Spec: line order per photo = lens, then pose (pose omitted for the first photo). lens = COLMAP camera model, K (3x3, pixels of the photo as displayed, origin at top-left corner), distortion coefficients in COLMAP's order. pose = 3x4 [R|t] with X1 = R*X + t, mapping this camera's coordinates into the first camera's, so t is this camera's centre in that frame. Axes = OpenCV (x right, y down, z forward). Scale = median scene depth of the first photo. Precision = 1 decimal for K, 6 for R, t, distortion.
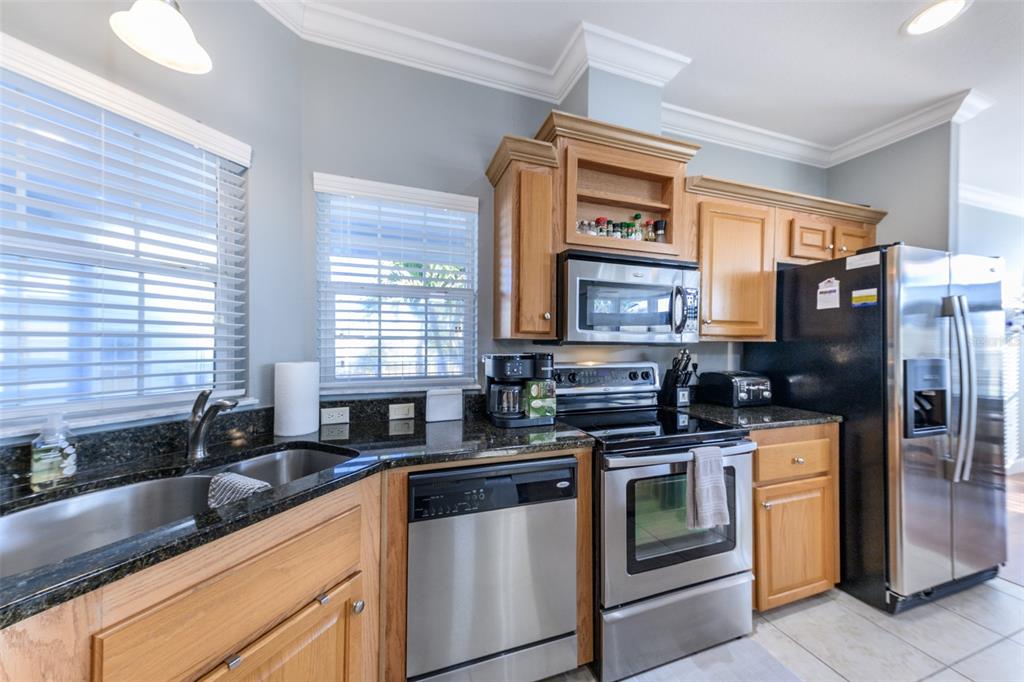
lens RADIAL K [[360.5, 0, 512.0], [0, 360.5, 341.0], [0, 0, 1]] dist [0.001010, -0.000009]
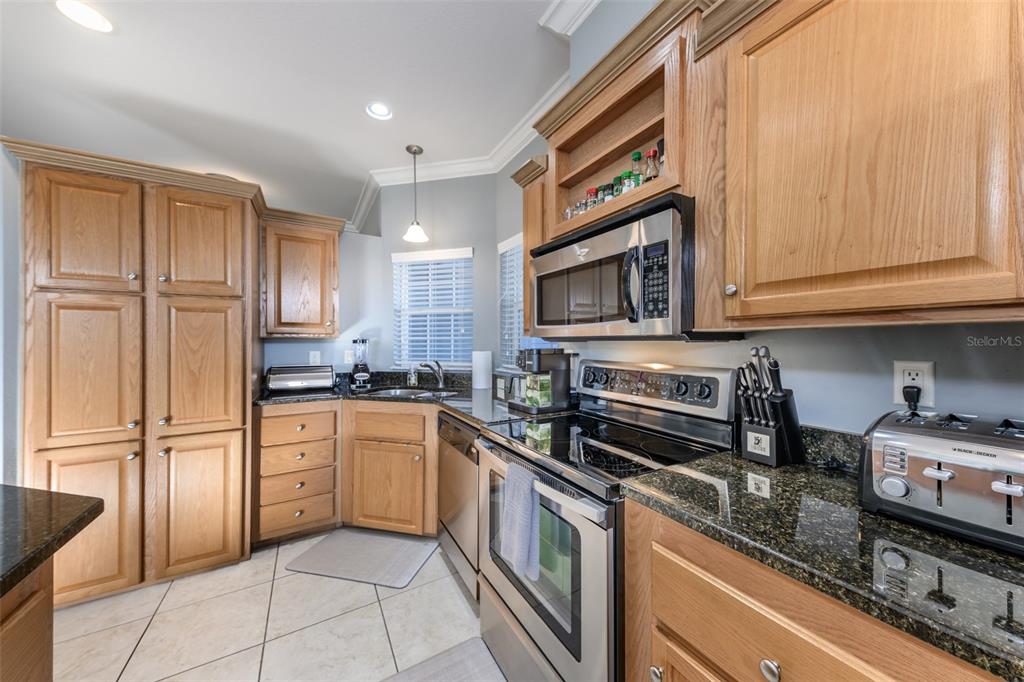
lens RADIAL K [[360.5, 0, 512.0], [0, 360.5, 341.0], [0, 0, 1]] dist [0.001010, -0.000009]
pose [[0.173475, -0.003510, -0.984832, 1.173058], [0.011441, 0.999933, -0.001549, 0.011636], [0.984772, -0.010998, 0.173503, 0.751272]]
